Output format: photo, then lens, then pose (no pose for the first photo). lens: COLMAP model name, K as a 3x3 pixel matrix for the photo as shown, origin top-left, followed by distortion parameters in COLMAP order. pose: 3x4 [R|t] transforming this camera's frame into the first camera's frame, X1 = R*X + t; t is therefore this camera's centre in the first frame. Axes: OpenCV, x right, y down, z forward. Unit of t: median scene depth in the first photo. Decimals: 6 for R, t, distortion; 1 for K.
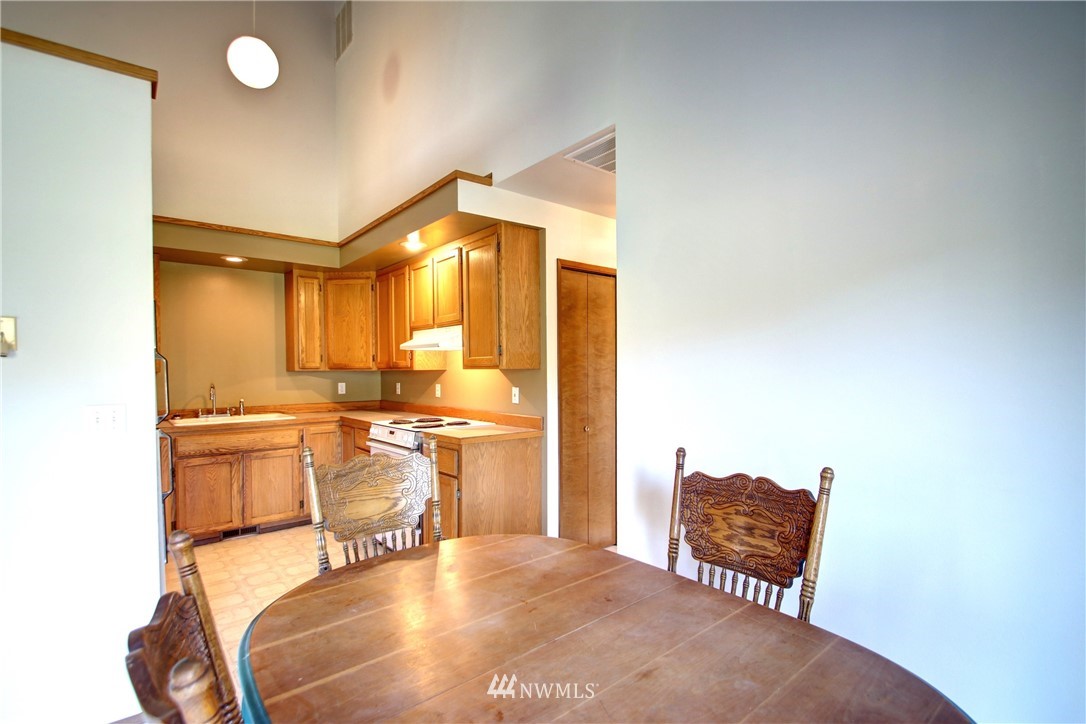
lens RADIAL K [[504.3, 0, 546.0], [0, 504.3, 368.1], [0, 0, 1]] dist [-0.001138, -0.000197]
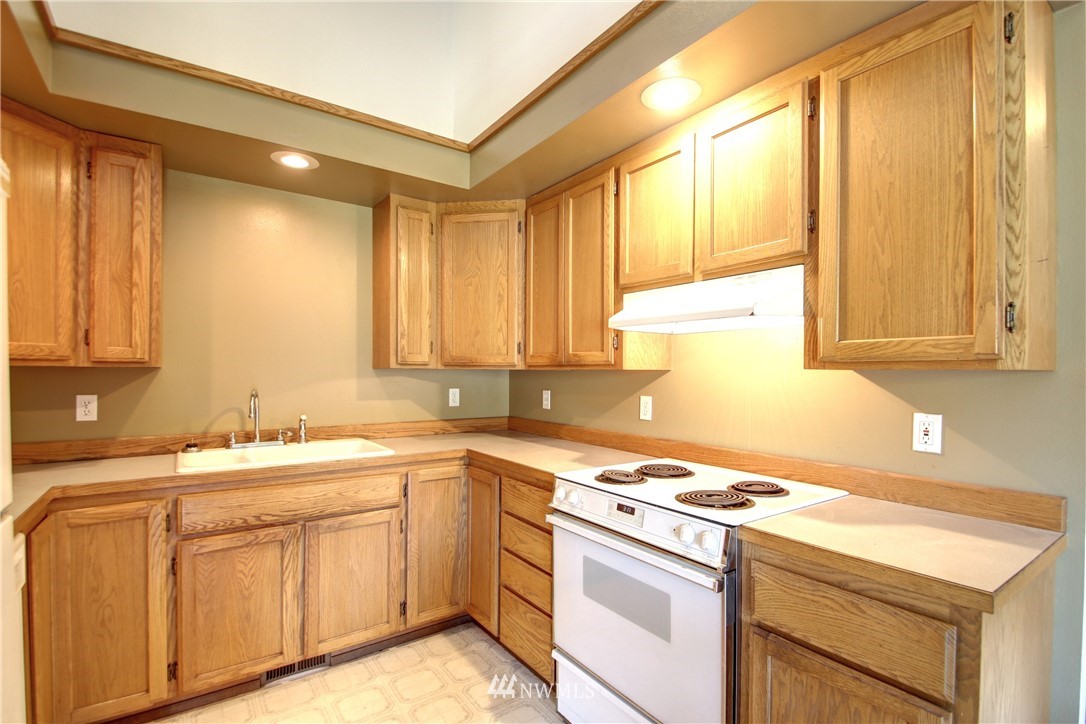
lens RADIAL K [[504.3, 0, 541.2], [0, 504.3, 367.5], [0, 0, 1]] dist [-0.001138, -0.000197]
pose [[0.995410, 0.013841, -0.094697, -0.287607], [-0.014385, 0.999884, -0.005061, 0.005612], [0.094616, 0.006400, 0.995493, 0.466036]]
